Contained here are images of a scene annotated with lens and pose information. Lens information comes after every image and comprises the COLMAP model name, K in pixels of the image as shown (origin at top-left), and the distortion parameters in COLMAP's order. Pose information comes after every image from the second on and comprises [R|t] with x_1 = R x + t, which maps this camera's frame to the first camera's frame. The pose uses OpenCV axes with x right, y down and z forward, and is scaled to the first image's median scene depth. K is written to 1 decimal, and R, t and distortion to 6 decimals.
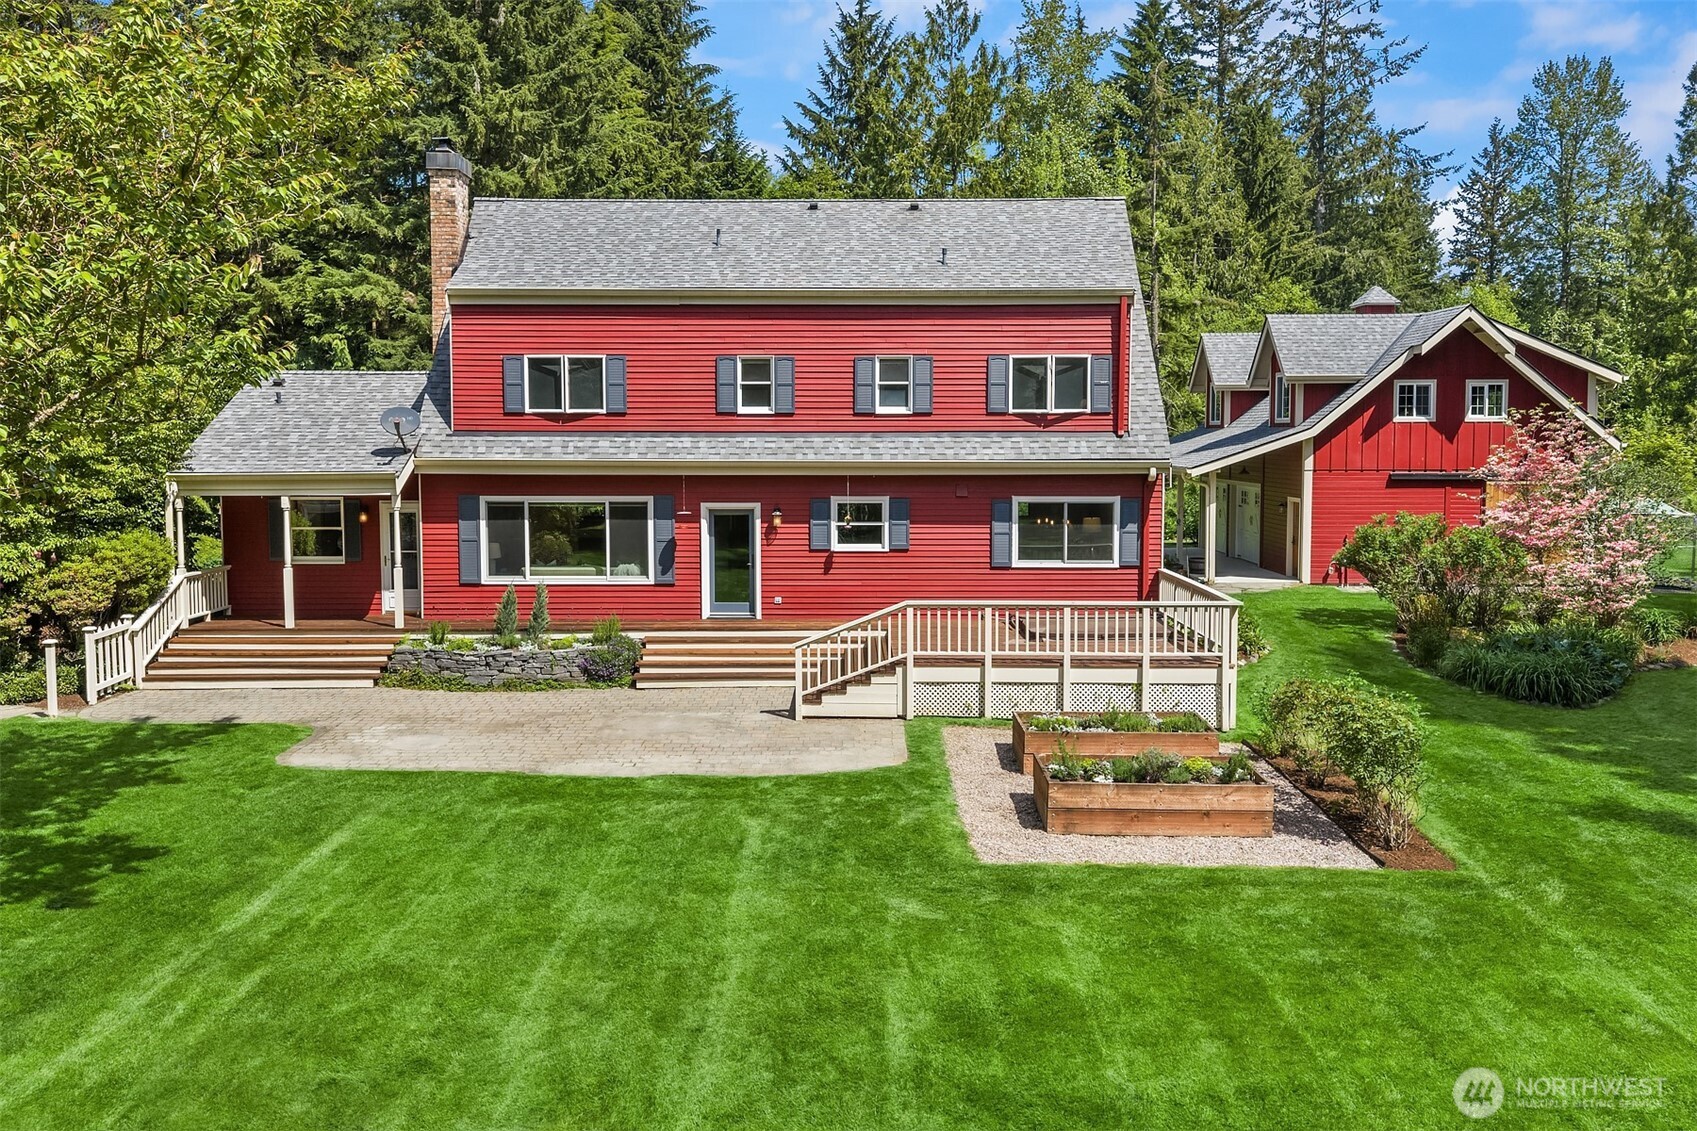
lens RADIAL K [[1346.7, 0, 854.5], [0, 1346.7, 641.2], [0, 0, 1]] dist [0.003193, 0.004429]
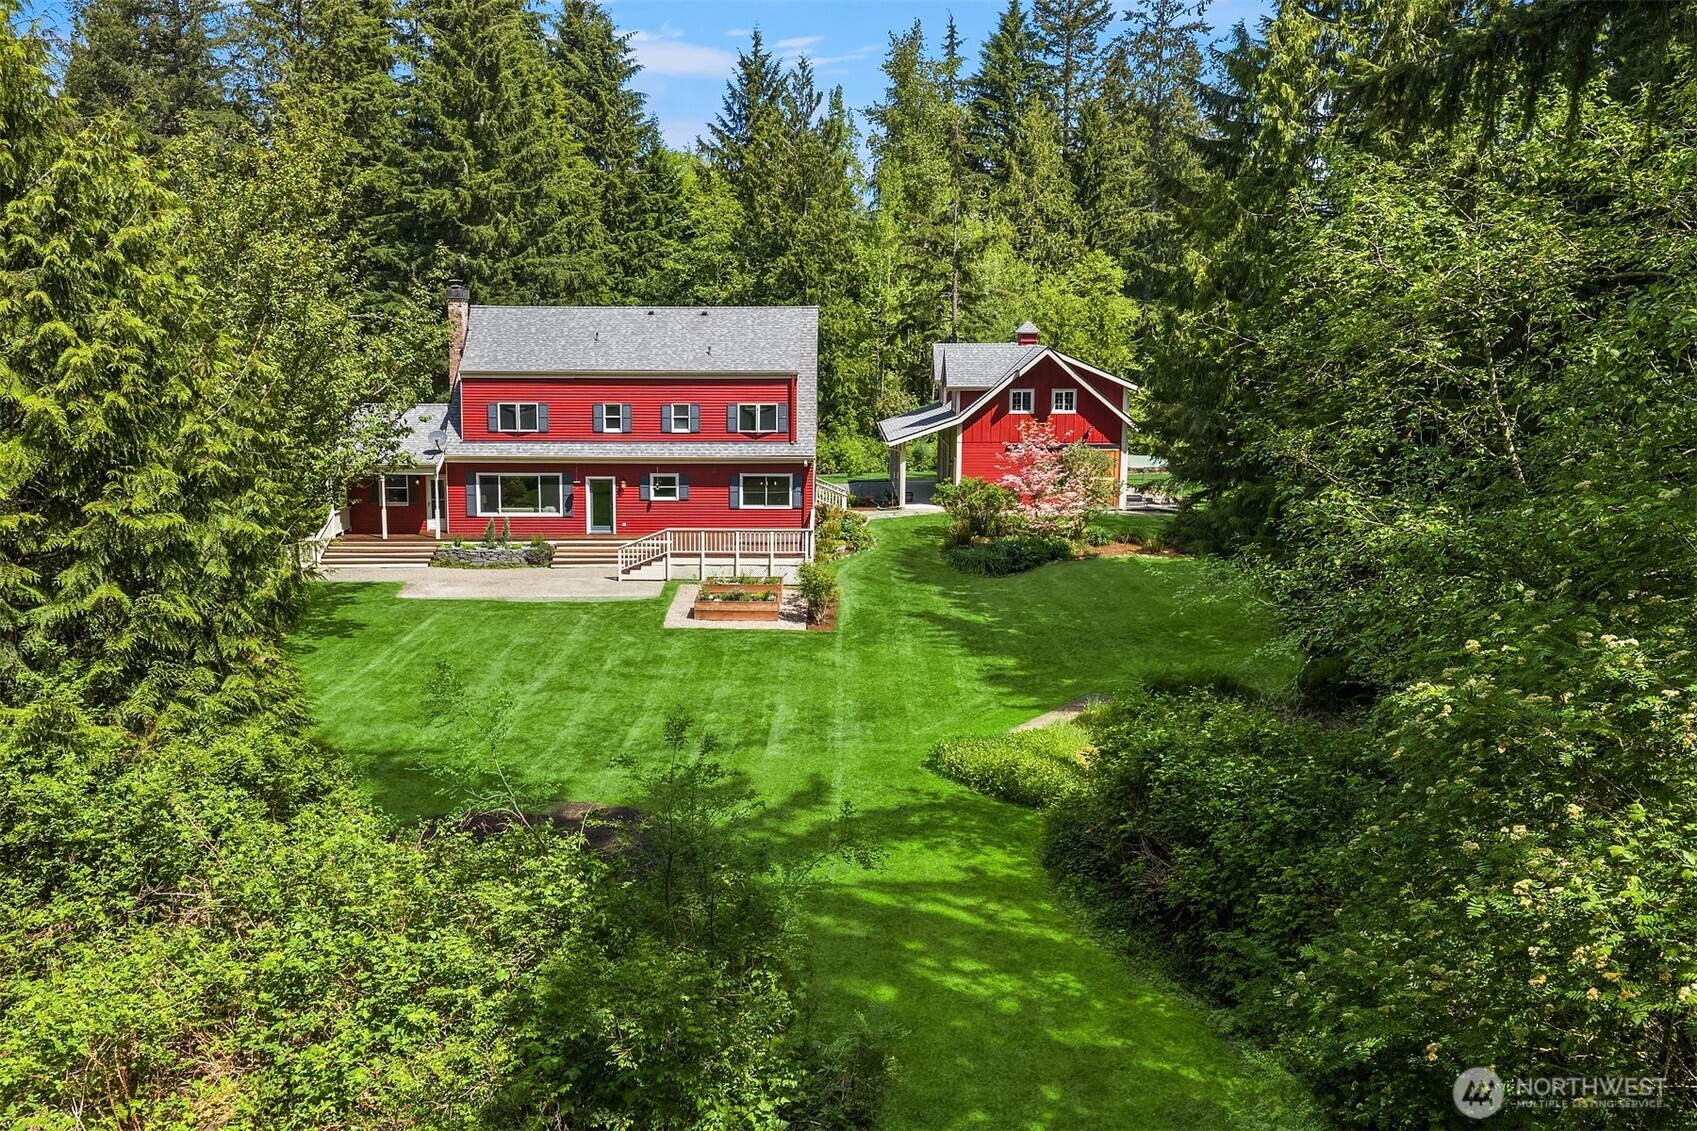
lens RADIAL K [[1450.1, 0, 848.5], [0, 1450.1, 565.5], [0, 0, 1]] dist [0.030504, -0.002484]
pose [[0.999979, 0.001068, -0.006432, 0.294042], [-0.000908, 0.999692, 0.024812, -0.023347], [0.006457, -0.024805, 0.999671, -1.177116]]
